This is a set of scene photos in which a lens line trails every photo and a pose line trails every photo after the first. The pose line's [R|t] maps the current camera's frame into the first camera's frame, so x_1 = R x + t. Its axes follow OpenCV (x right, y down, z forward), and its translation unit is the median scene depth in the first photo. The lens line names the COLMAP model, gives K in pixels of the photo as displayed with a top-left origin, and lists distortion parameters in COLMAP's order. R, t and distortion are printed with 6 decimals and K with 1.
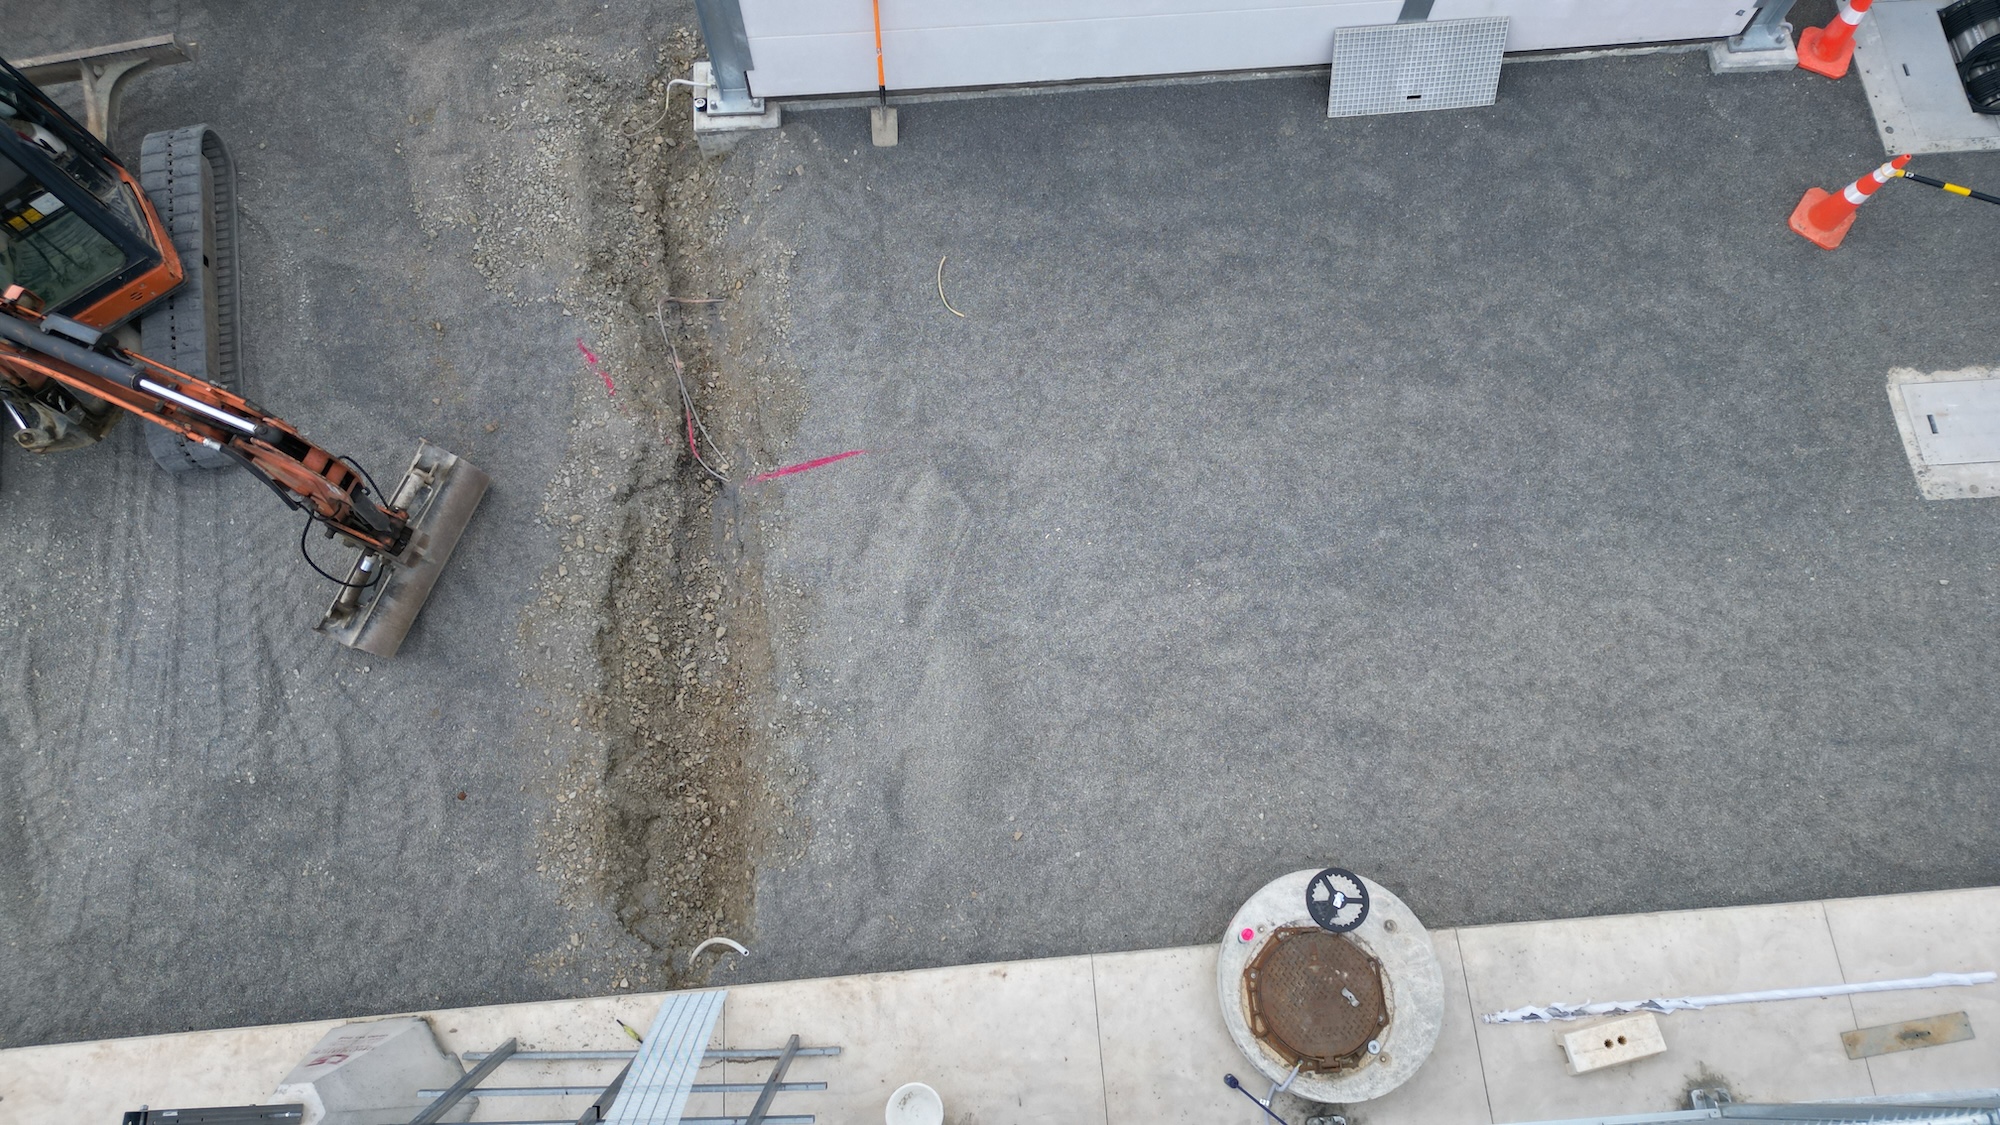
lens RADIAL K [[1407.7, 0, 998.1], [0, 1407.7, 565.9], [0, 0, 1]] dist [0.086104, -0.093872]
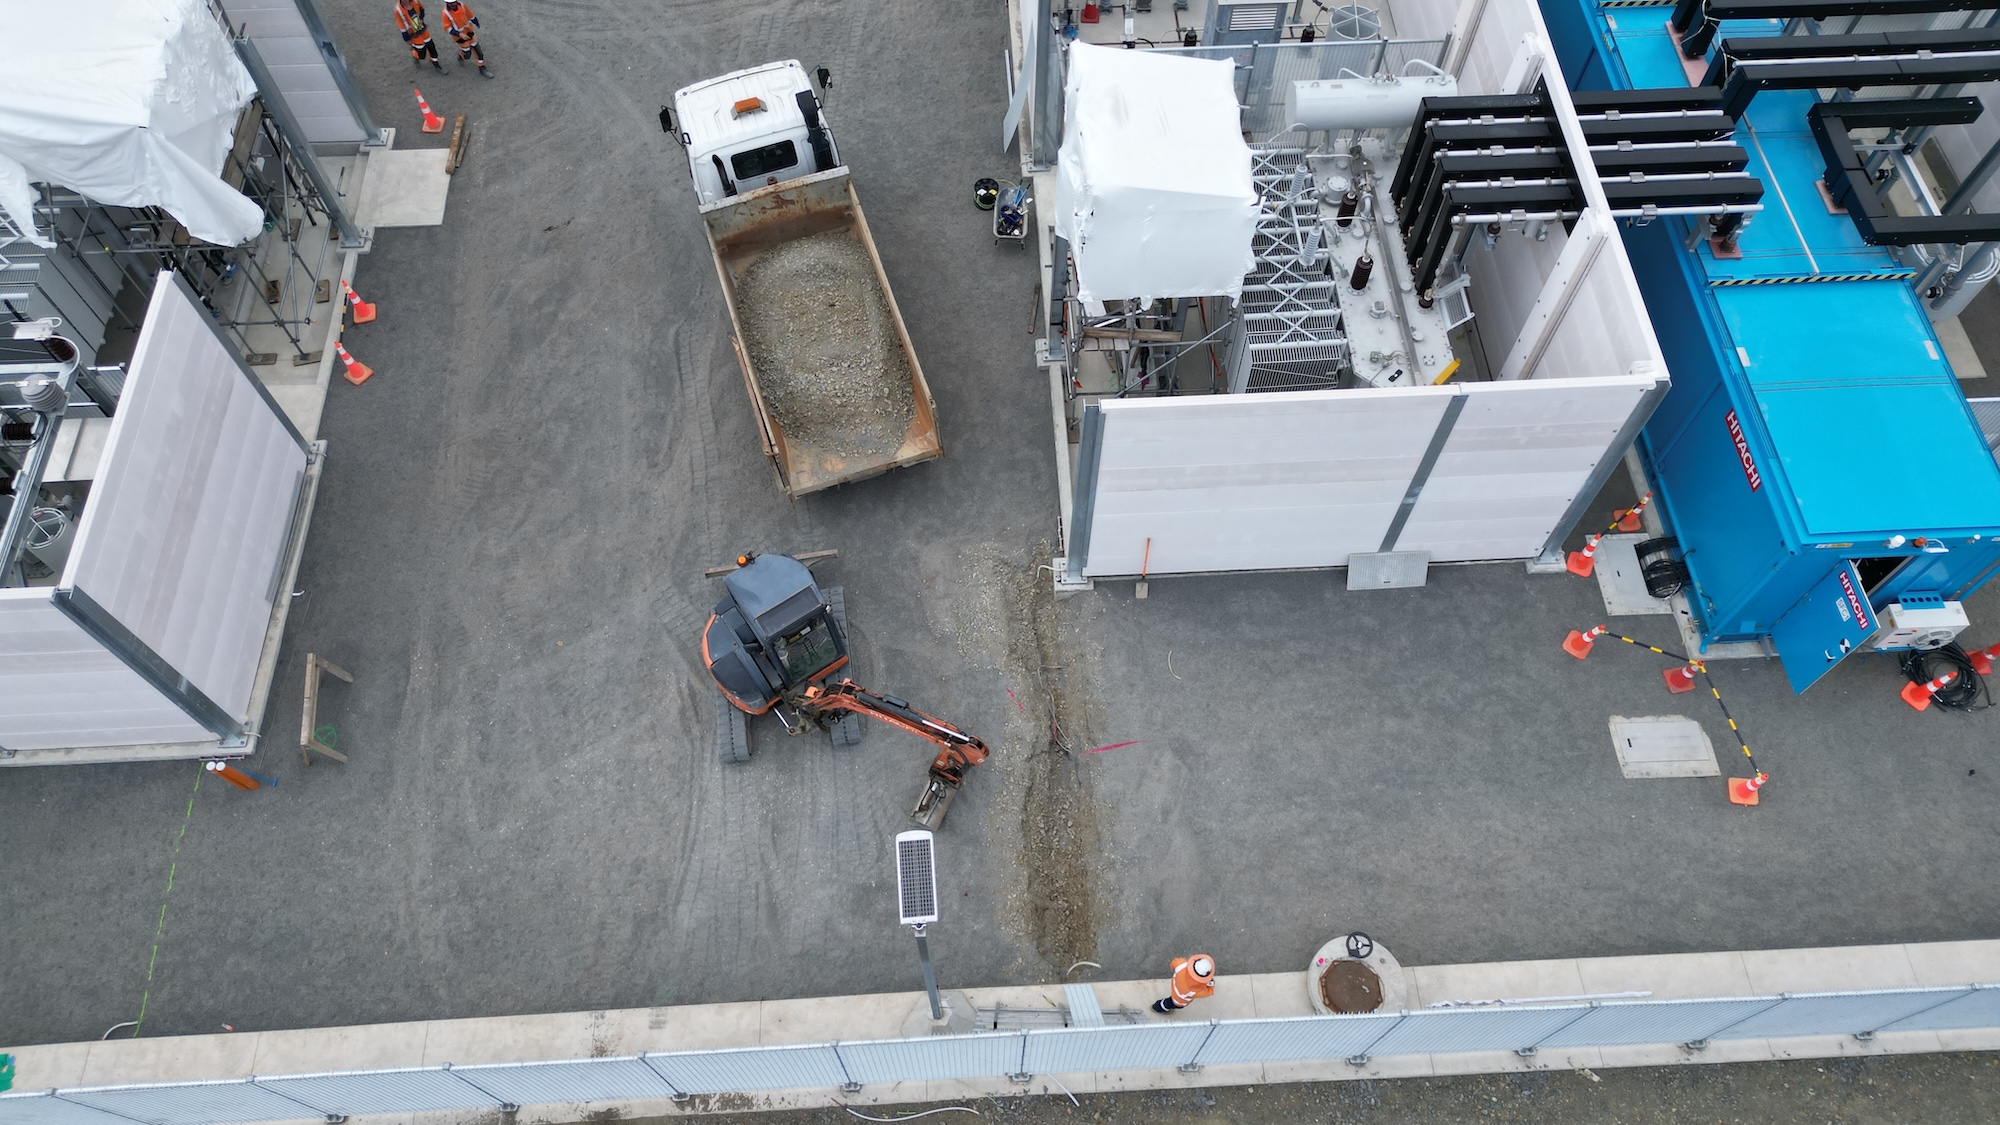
lens RADIAL K [[1387.2, 0, 1000.0], [0, 1387.2, 562.5], [0, 0, 1]] dist [0.165734, -0.411083]
pose [[0.999664, 0.021697, -0.014175, -0.286993], [-0.023679, 0.986962, -0.159204, -0.005249], [0.010536, 0.159486, 0.987144, -1.198101]]
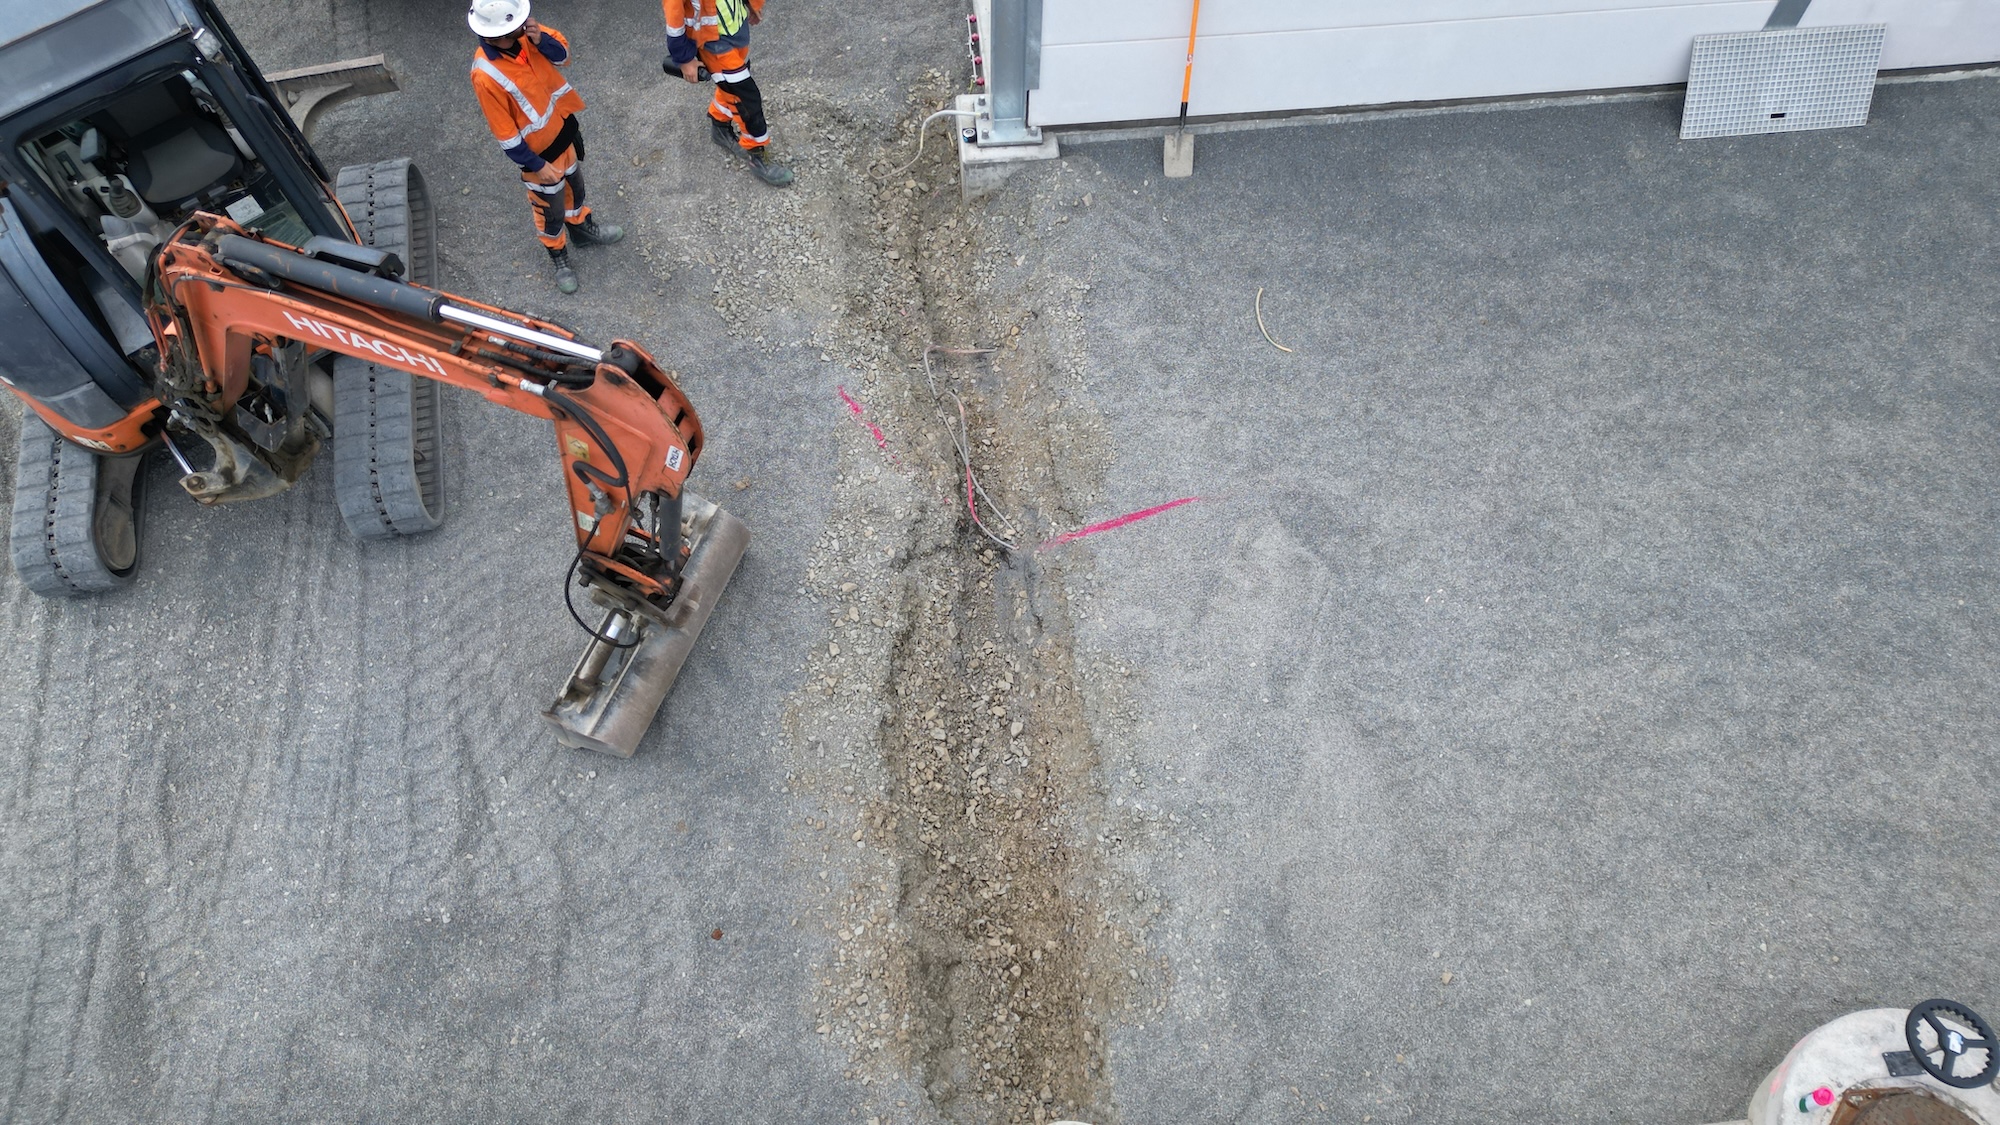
lens RADIAL K [[1414.0, 0, 1001.0], [0, 1414.0, 554.5], [0, 0, 1]] dist [0.075431, -0.075339]
pose [[0.999825, -0.015058, 0.011117, -0.216304], [0.016817, 0.983461, -0.180340, 0.095964], [-0.008218, 0.180496, 0.983541, 0.192578]]
